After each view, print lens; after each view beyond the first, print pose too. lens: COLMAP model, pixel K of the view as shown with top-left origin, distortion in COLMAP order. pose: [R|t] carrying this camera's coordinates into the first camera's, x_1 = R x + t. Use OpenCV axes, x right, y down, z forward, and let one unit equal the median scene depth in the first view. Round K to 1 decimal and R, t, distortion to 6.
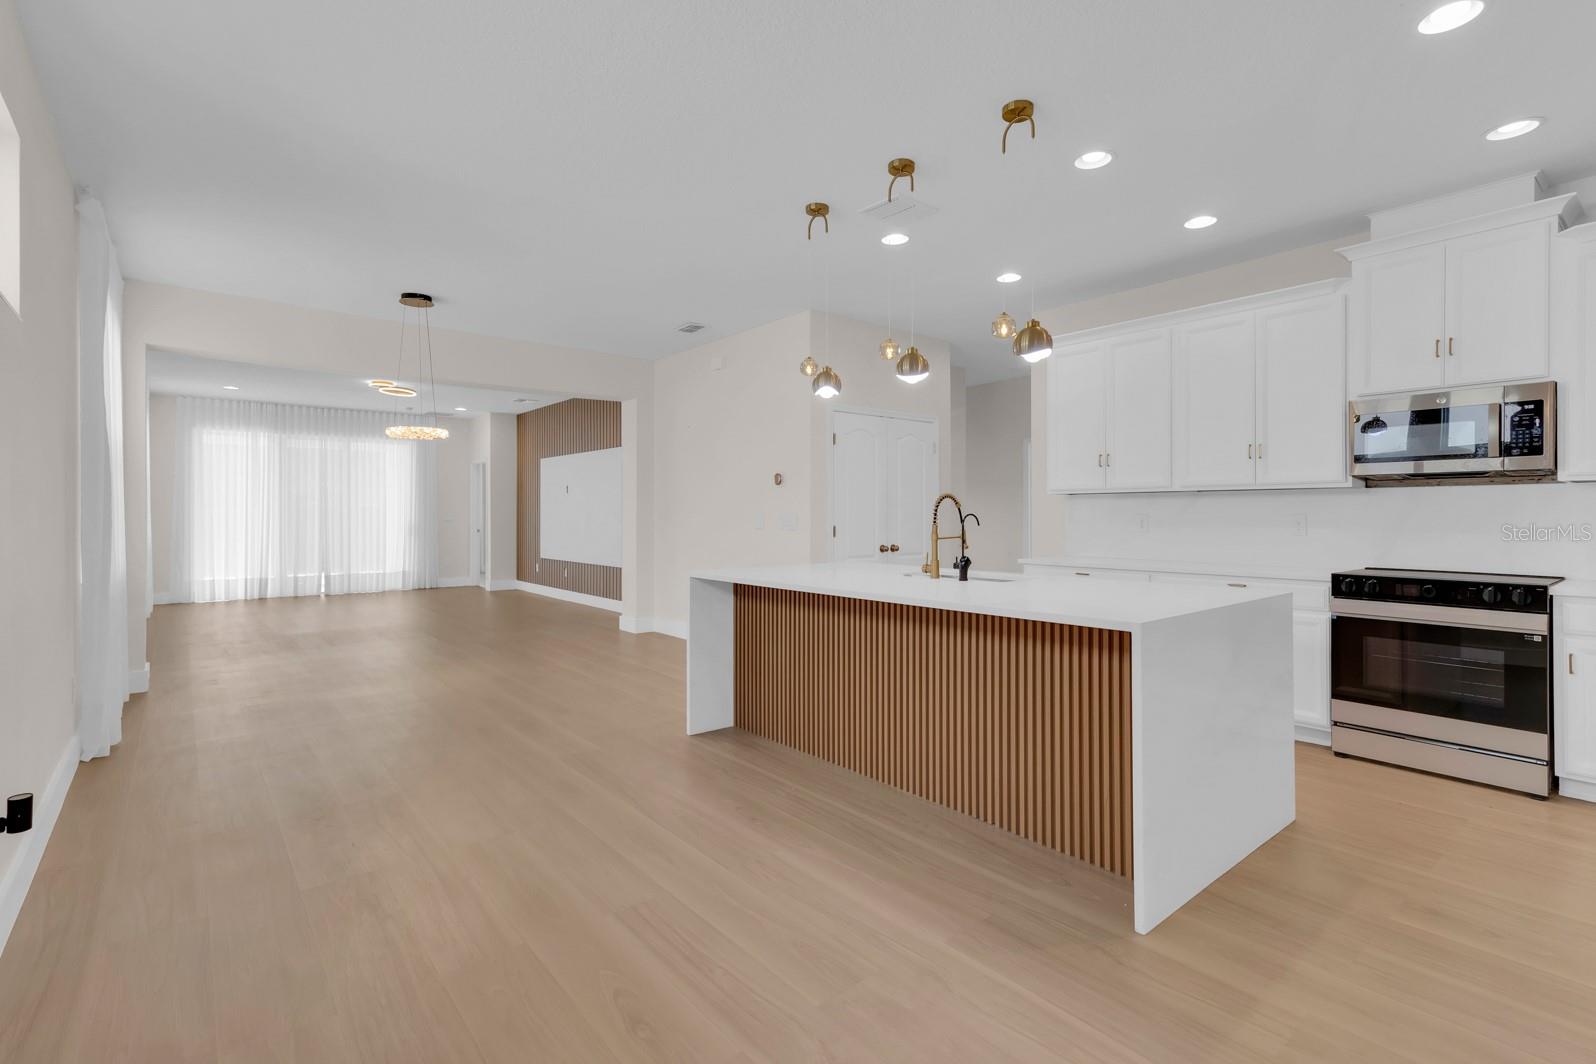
lens RADIAL K [[769.8, 0, 836.2], [0, 769.8, 518.8], [0, 0, 1]] dist [-0.000131, -0.002717]
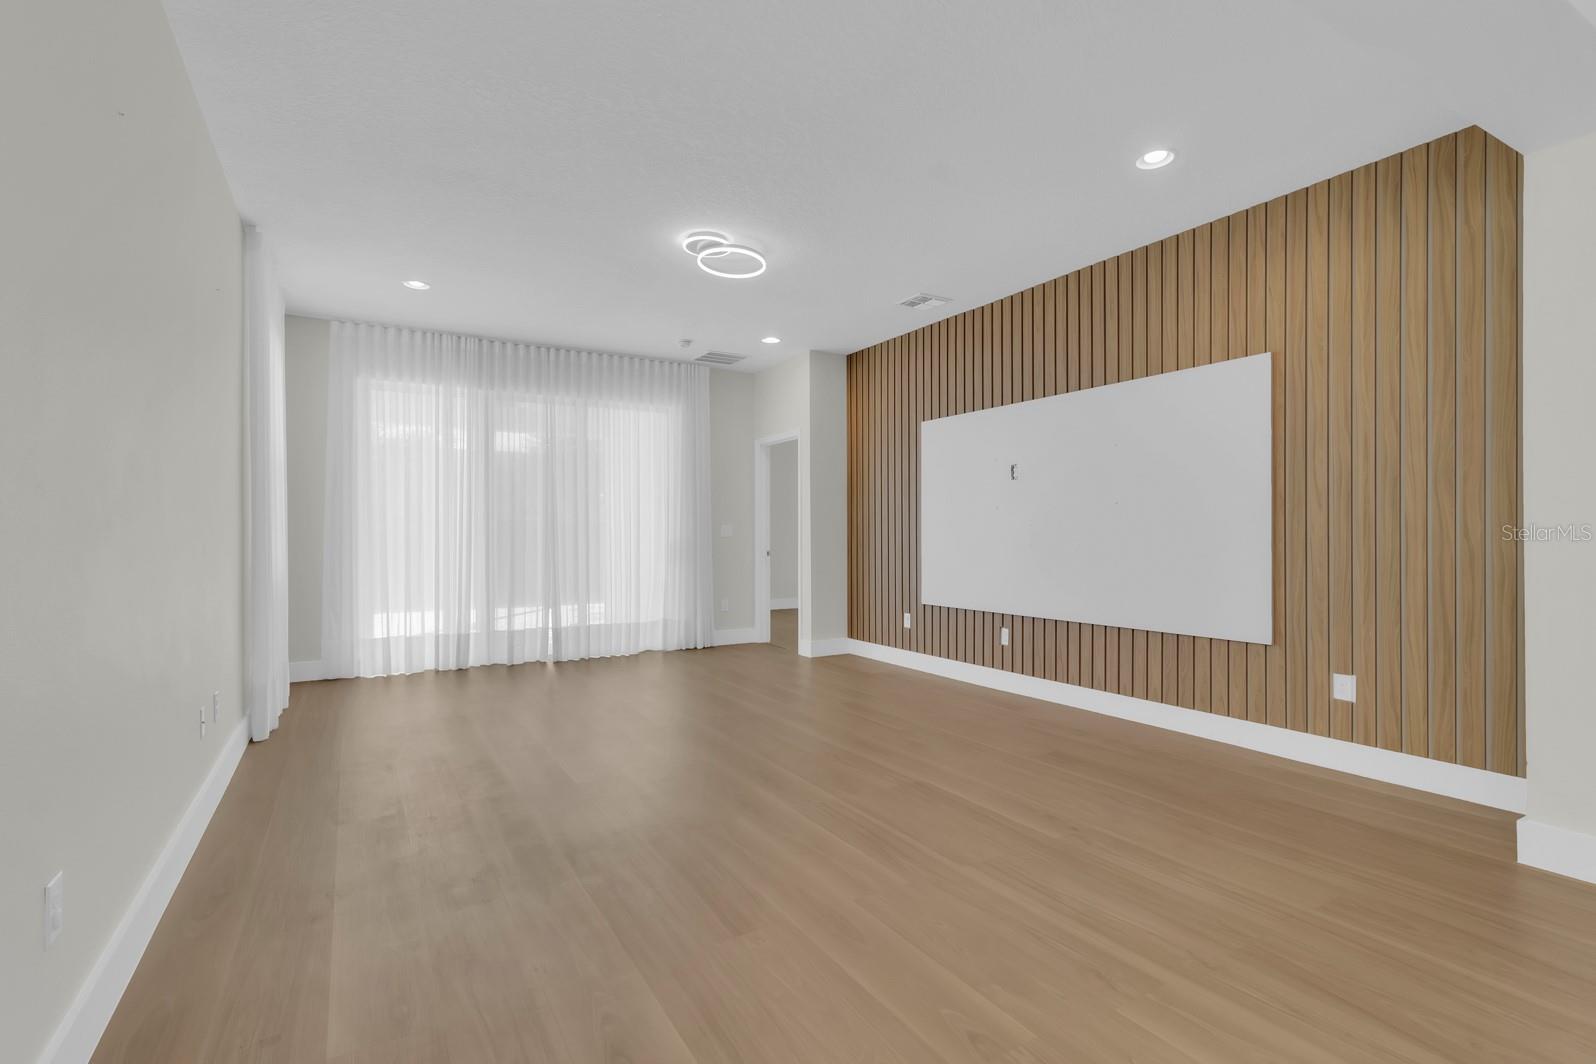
lens RADIAL K [[769.8, 0, 792.2], [0, 769.8, 540.6], [0, 0, 1]] dist [-0.000131, -0.002717]
pose [[0.981164, -0.004327, -0.193127, -0.845806], [0.004806, 0.999986, 0.002010, 0.012409], [0.193116, -0.002900, 0.981172, 1.038851]]
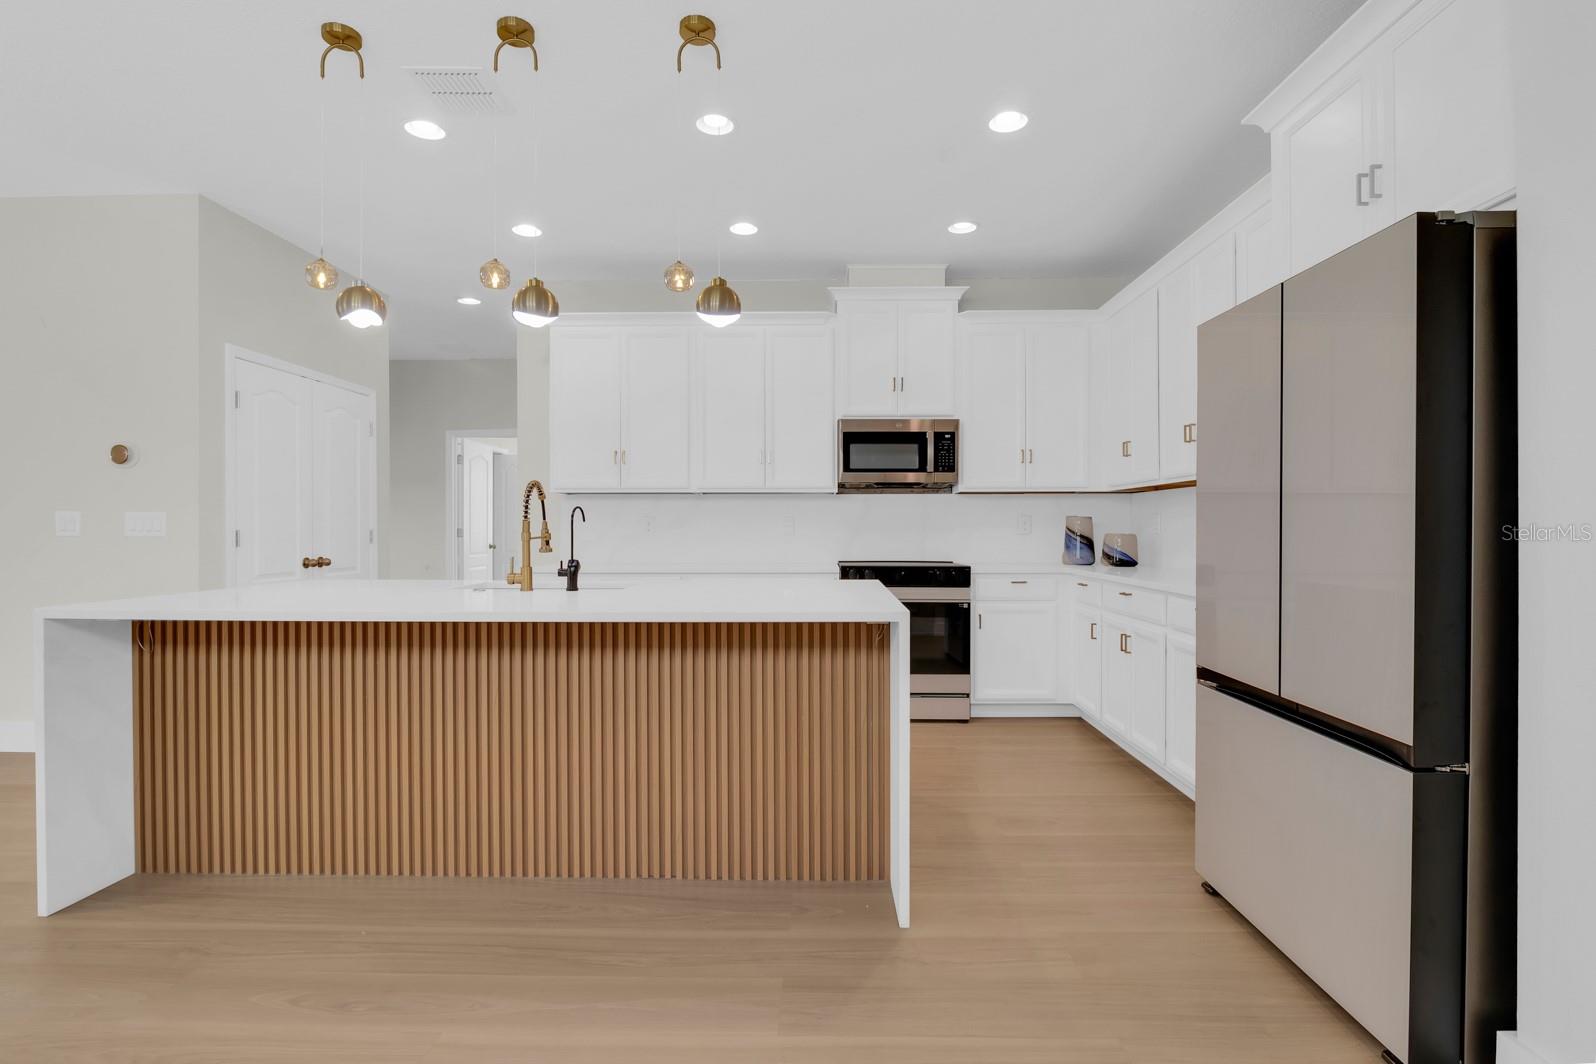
lens RADIAL K [[769.8, 0, 806.9], [0, 769.8, 538.8], [0, 0, 1]] dist [-0.000131, -0.002717]
pose [[0.652281, -0.010982, 0.757898, -0.204003], [0.003992, 0.999931, 0.011053, 0.013128], [-0.757967, -0.004184, 0.652280, 0.214319]]
